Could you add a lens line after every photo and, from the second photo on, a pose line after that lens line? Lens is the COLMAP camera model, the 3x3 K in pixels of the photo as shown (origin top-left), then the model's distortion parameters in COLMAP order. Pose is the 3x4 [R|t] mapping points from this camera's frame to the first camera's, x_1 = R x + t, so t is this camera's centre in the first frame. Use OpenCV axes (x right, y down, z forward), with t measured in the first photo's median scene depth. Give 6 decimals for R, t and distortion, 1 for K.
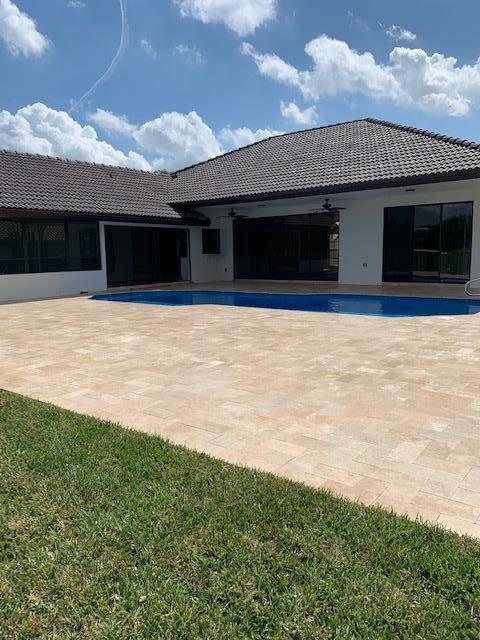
lens RADIAL K [[484.3, 0, 240.7], [0, 484.3, 320.8], [0, 0, 1]] dist [0.012547, -0.021529]
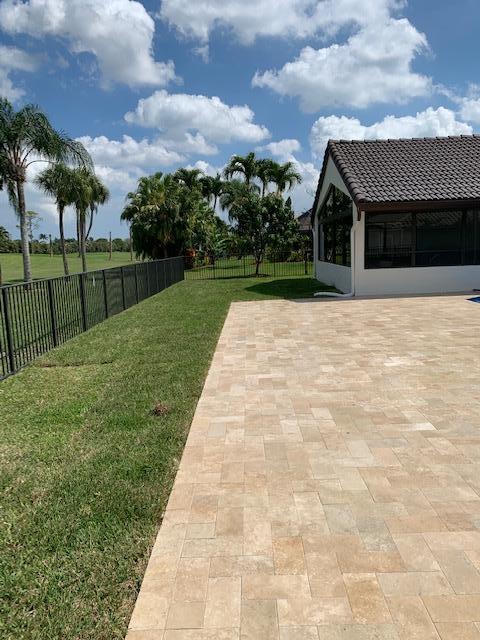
lens RADIAL K [[484.3, 0, 241.3], [0, 484.3, 318.9], [0, 0, 1]] dist [0.012547, -0.021529]
pose [[0.611453, 0.127455, -0.780949, 0.442008], [-0.101773, 0.991412, 0.082120, -0.140513], [0.784709, 0.029267, 0.619173, 0.458041]]
